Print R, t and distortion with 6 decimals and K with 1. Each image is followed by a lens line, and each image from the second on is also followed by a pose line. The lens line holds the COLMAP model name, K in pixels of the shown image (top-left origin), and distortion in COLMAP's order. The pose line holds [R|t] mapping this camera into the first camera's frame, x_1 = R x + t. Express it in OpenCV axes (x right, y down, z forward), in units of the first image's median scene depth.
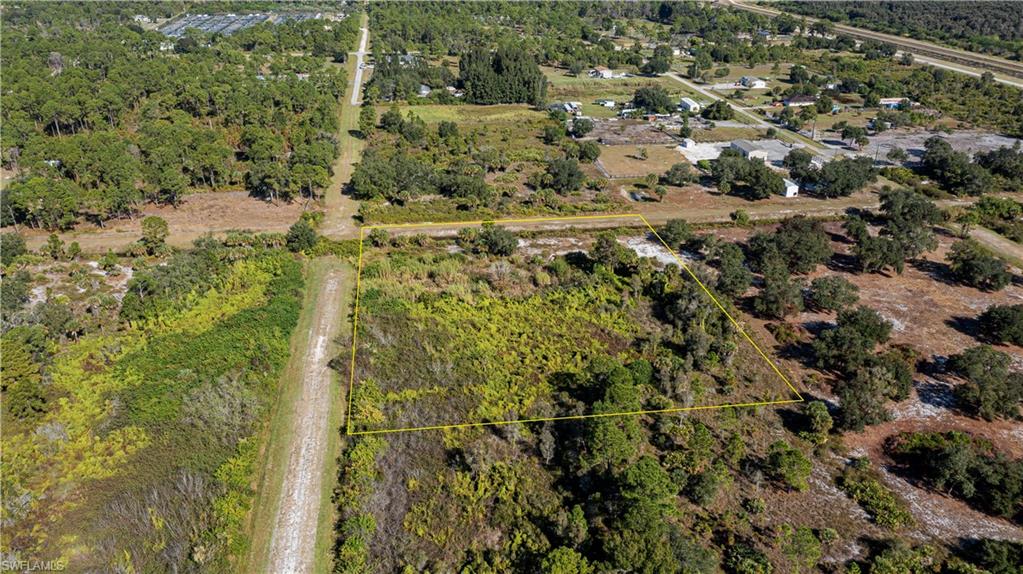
lens RADIAL K [[804.8, 0, 512.2], [0, 804.8, 283.4], [0, 0, 1]] dist [-0.018517, 0.011698]
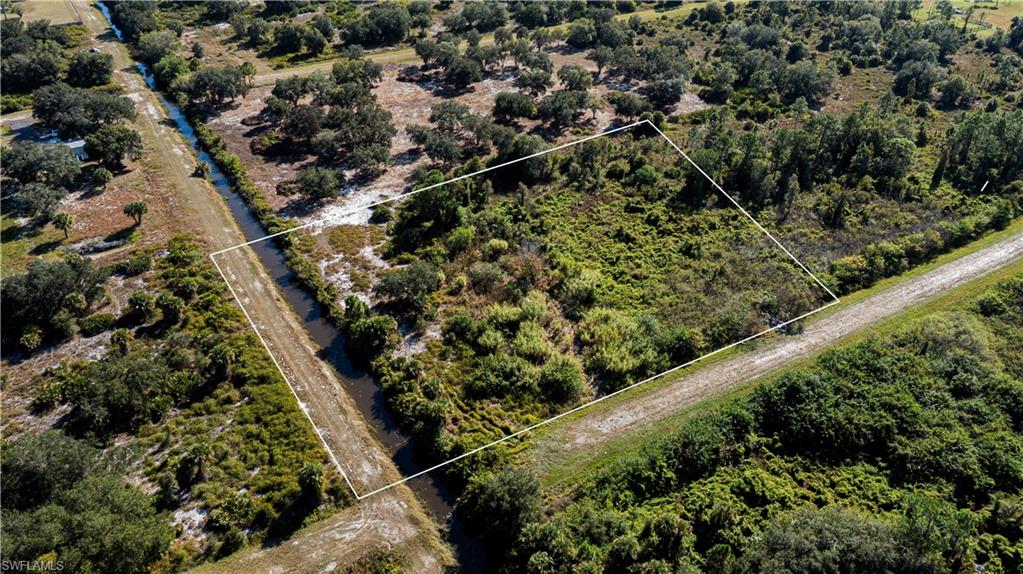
lens RADIAL K [[804.8, 0, 510.1], [0, 804.8, 285.4], [0, 0, 1]] dist [-0.018517, 0.011698]
pose [[-0.387963, -0.497488, 0.775880, -0.467795], [0.364263, 0.690519, 0.624897, -0.364668], [-0.846639, 0.525061, -0.086679, 0.820758]]
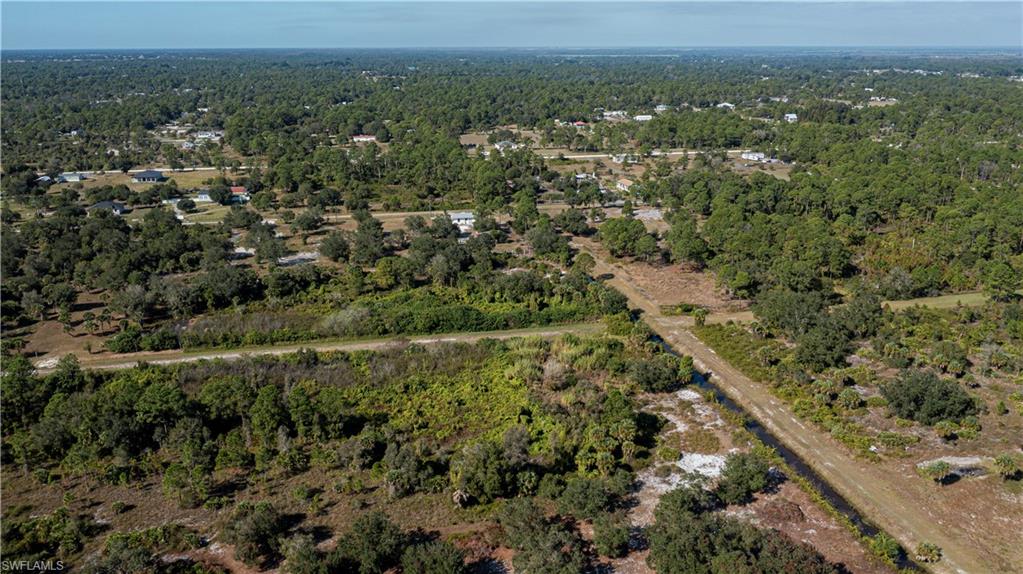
lens RADIAL K [[804.8, 0, 504.4], [0, 804.8, 290.0], [0, 0, 1]] dist [-0.018517, 0.011698]
pose [[0.070561, 0.292147, -0.953767, 0.687249], [-0.400315, 0.884070, 0.241182, -0.244343], [0.913657, 0.364789, 0.179332, 0.539221]]
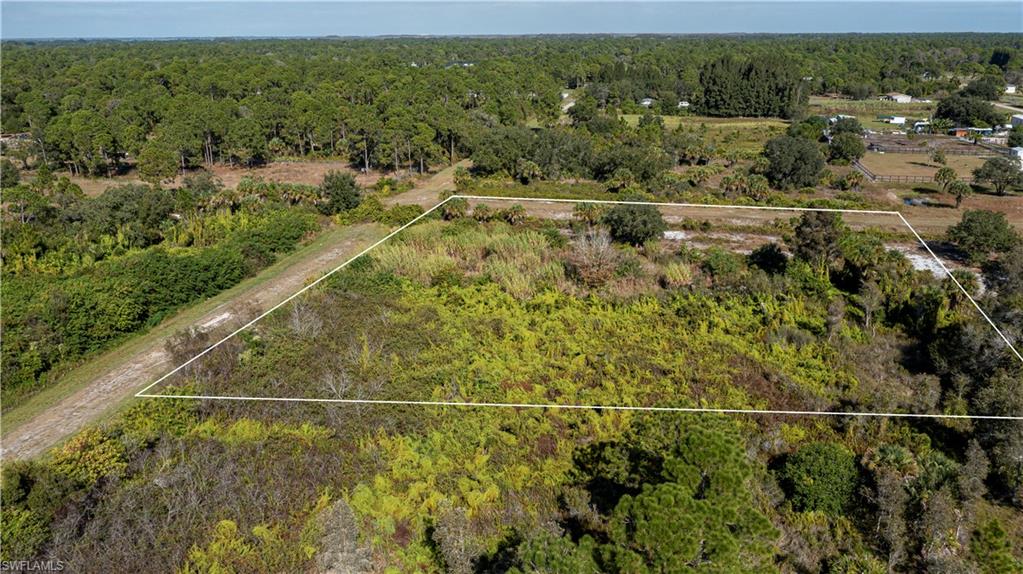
lens RADIAL K [[804.8, 0, 512.7], [0, 804.8, 282.5], [0, 0, 1]] dist [-0.018517, 0.011698]
pose [[0.935344, 0.098428, -0.339770, 0.086374], [-0.136681, 0.986473, -0.090494, 0.045627], [0.326267, 0.131084, 0.936145, 0.366253]]
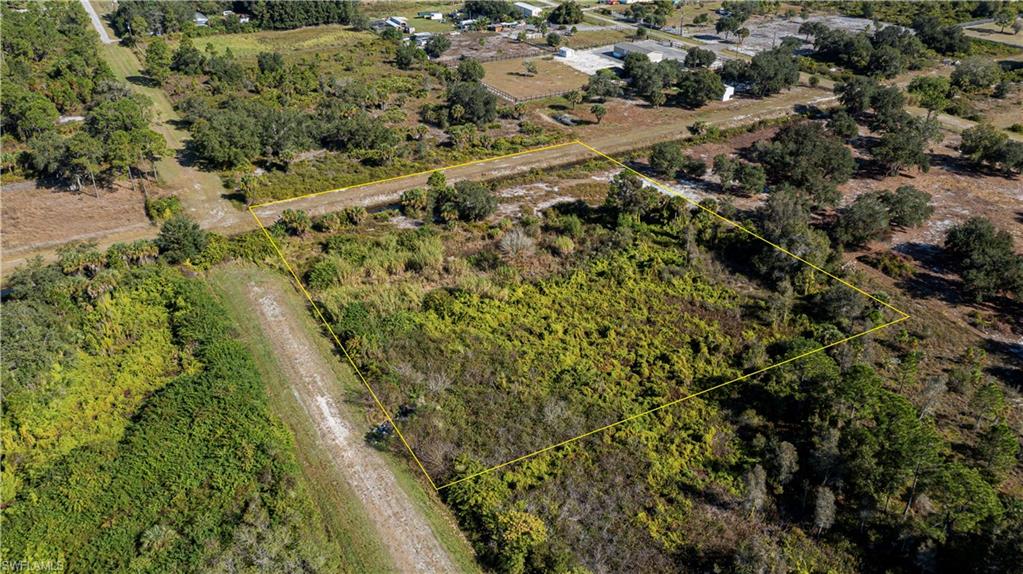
lens RADIAL K [[804.8, 0, 510.6], [0, 804.8, 283.7], [0, 0, 1]] dist [-0.018517, 0.011698]
pose [[0.932357, -0.180047, 0.313516, -0.187173], [0.150970, 0.981839, 0.114889, -0.048112], [-0.328508, -0.059786, 0.942607, 0.240522]]
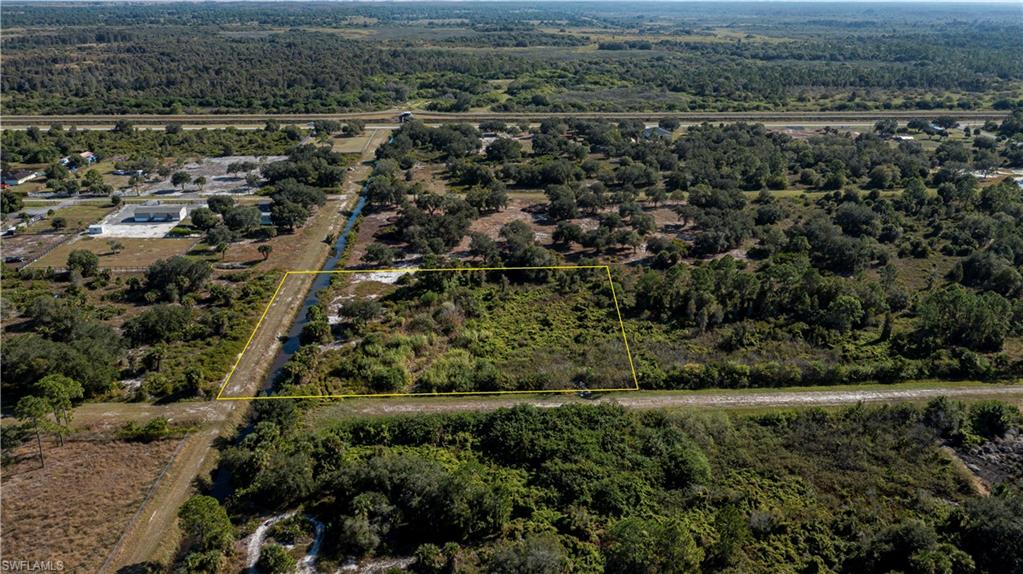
lens RADIAL K [[797.2, 0, 511.9], [0, 797.2, 288.0], [0, 0, 1]] dist [-0.002613, -0.000570]
pose [[0.084345, -0.346175, 0.934371, -0.734512], [0.397203, 0.871671, 0.287089, -0.234067], [-0.913847, 0.346920, 0.211023, 0.516397]]
